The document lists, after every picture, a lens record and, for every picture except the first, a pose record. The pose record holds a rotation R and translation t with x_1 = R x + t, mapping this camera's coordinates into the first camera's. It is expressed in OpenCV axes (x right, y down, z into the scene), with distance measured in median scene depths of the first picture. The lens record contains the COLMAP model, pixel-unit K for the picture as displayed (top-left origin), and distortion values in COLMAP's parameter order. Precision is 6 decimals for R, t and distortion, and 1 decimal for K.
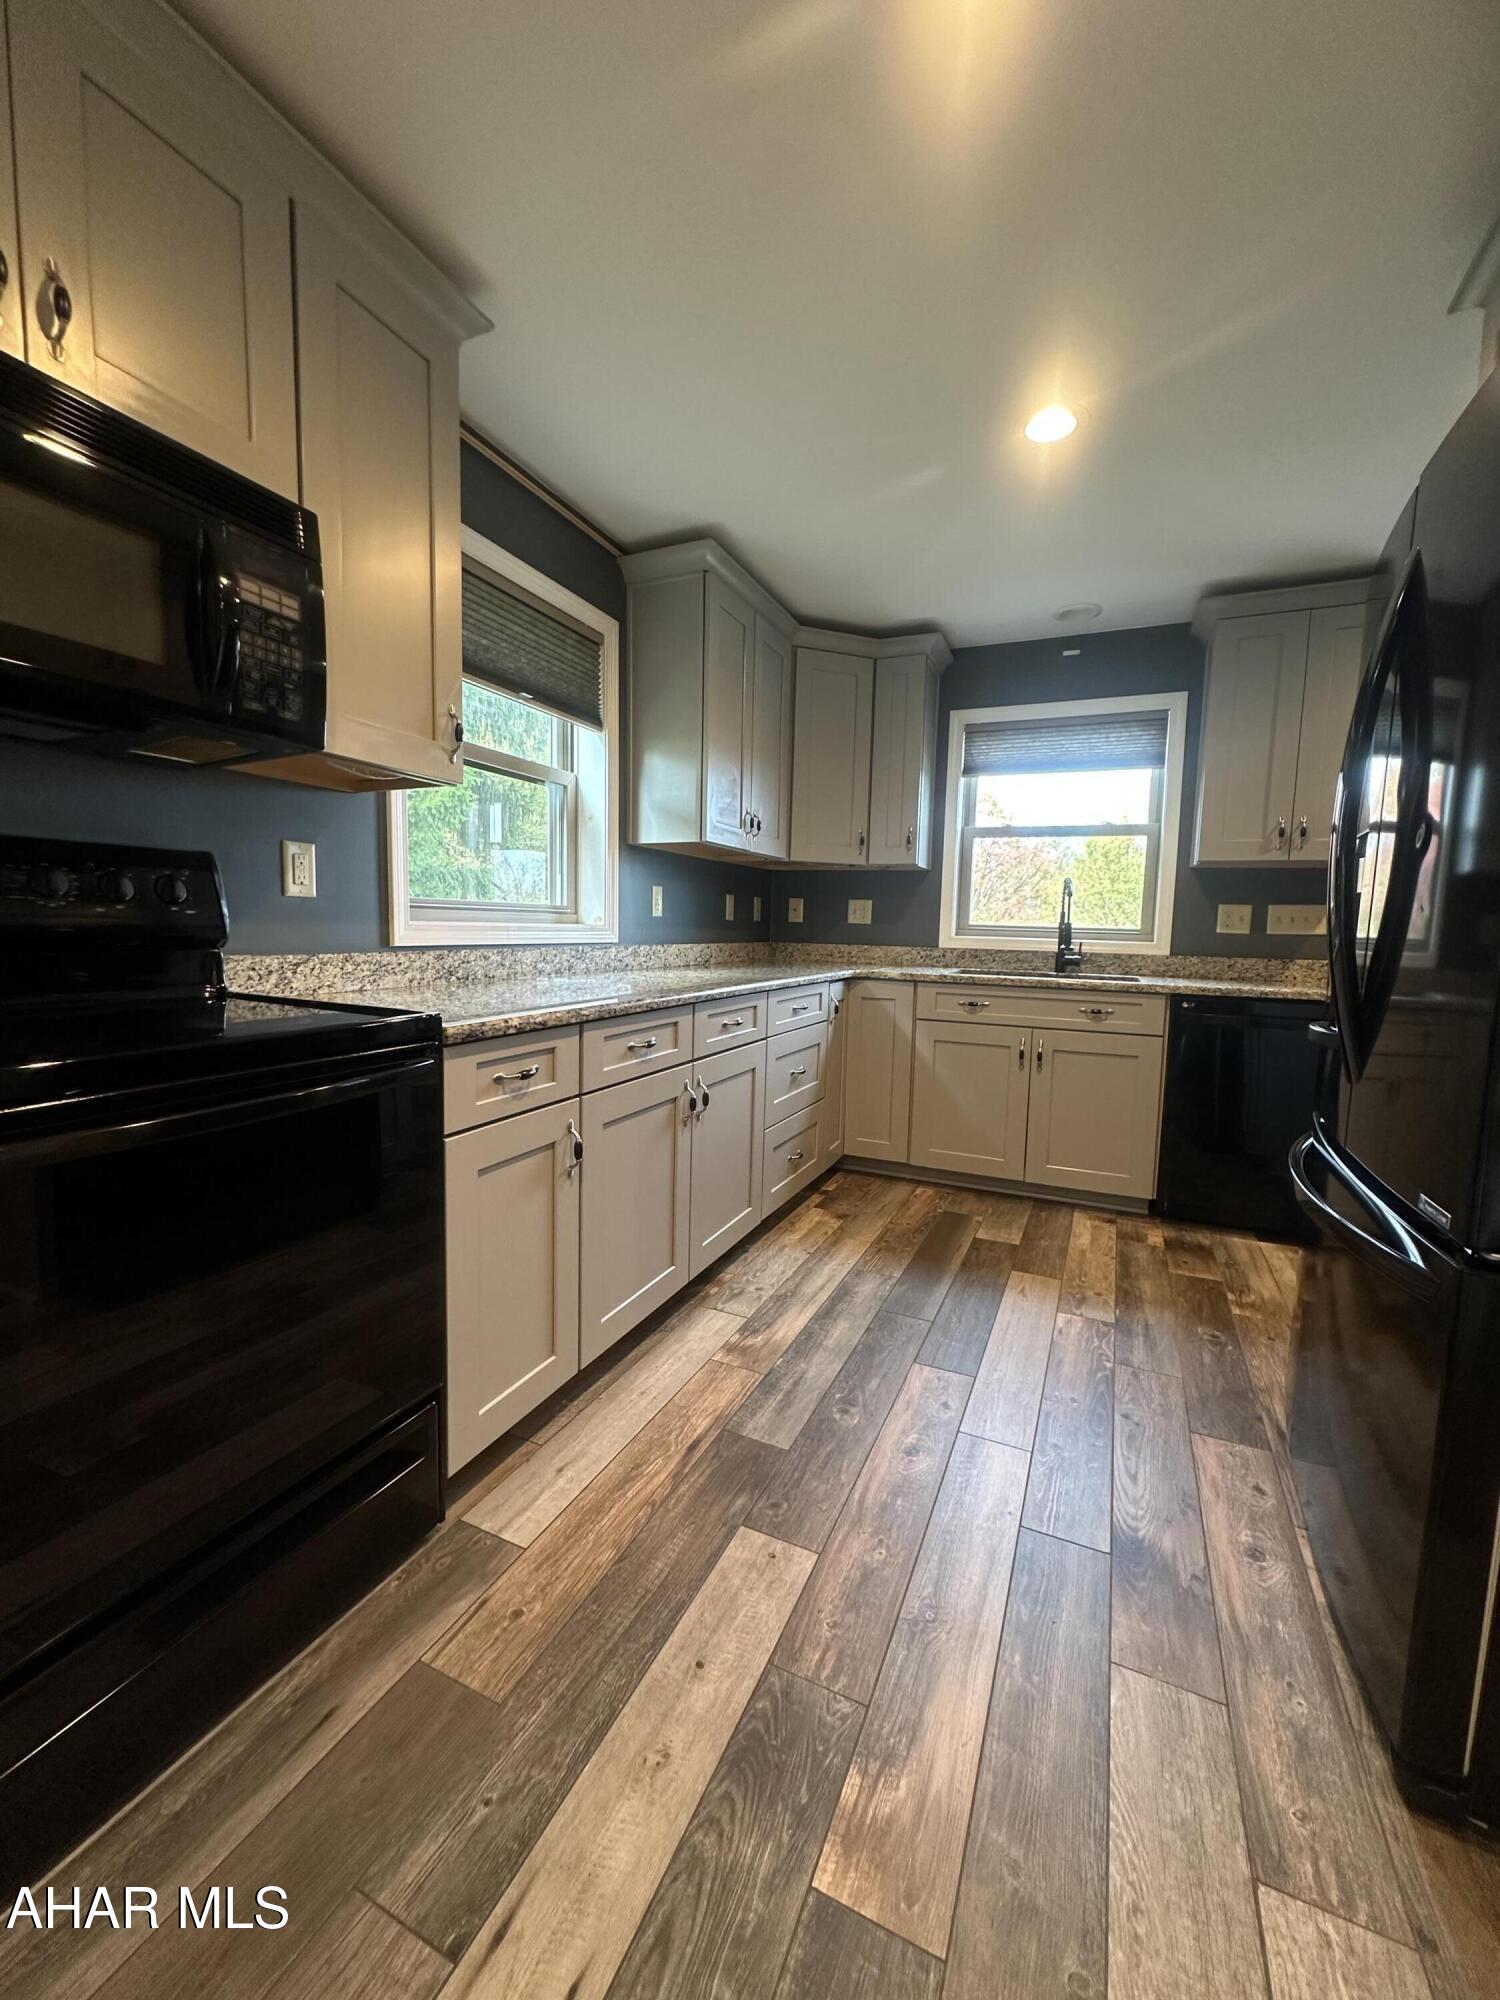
lens RADIAL K [[798.0, 0, 750.4], [0, 798.0, 1000.4], [0, 0, 1]] dist [-0.001007, -0.000308]
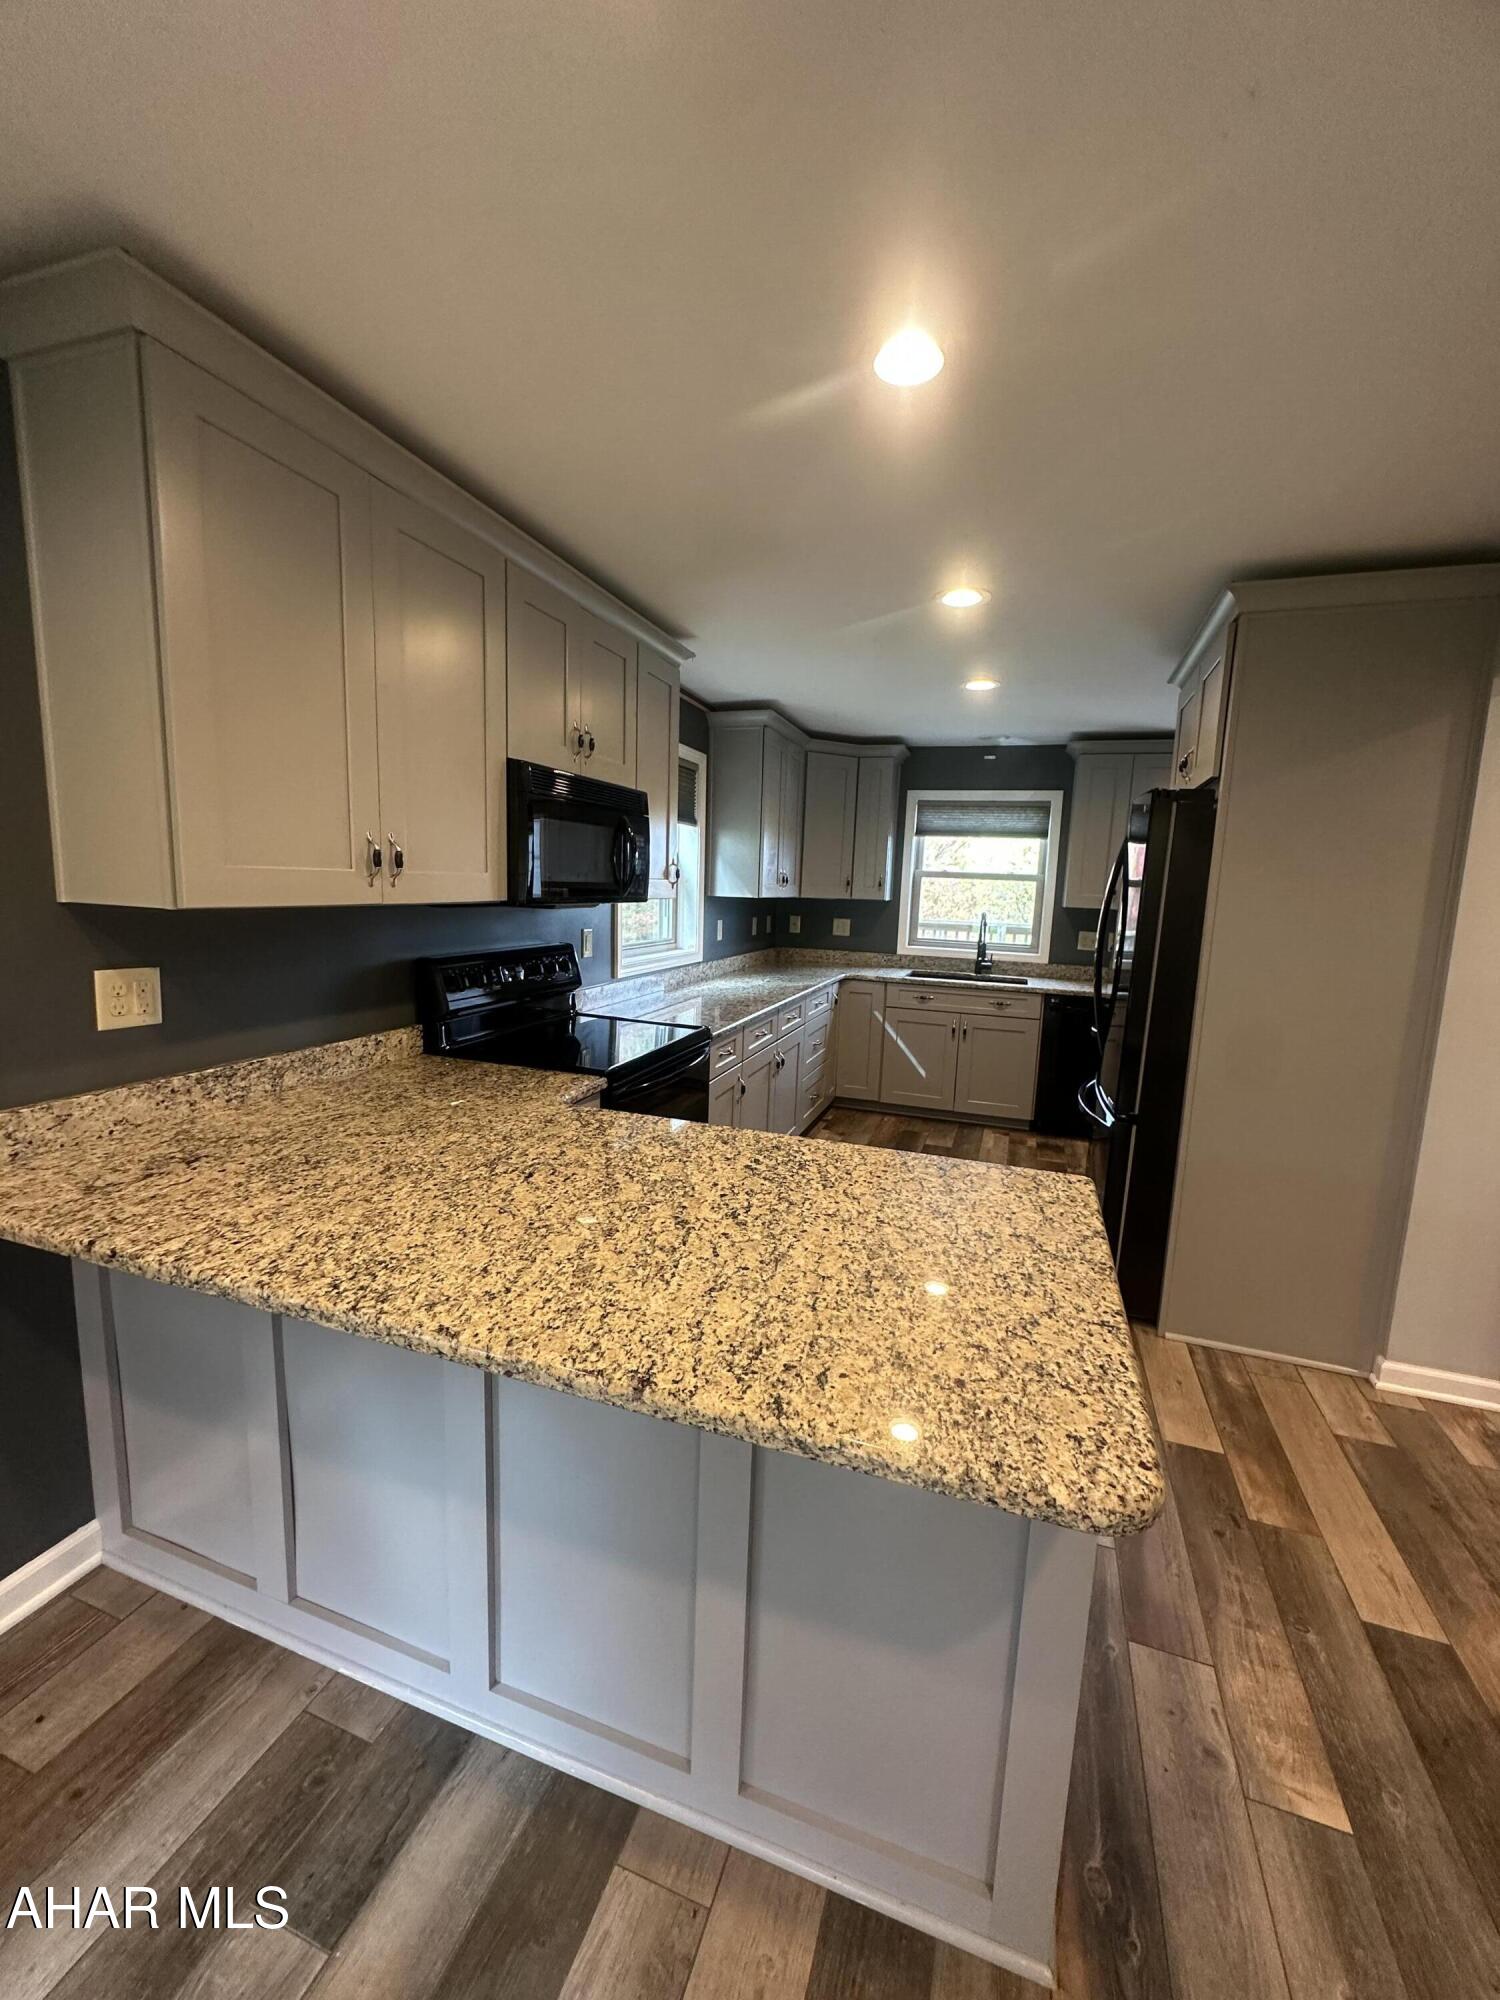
lens RADIAL K [[798.0, 0, 743.1], [0, 798.0, 1002.7], [0, 0, 1]] dist [-0.001007, -0.000308]
pose [[0.995985, -0.002860, 0.089471, -0.198659], [-0.002371, 0.998296, 0.058313, -0.072490], [-0.089485, -0.058291, 0.994281, -0.485521]]
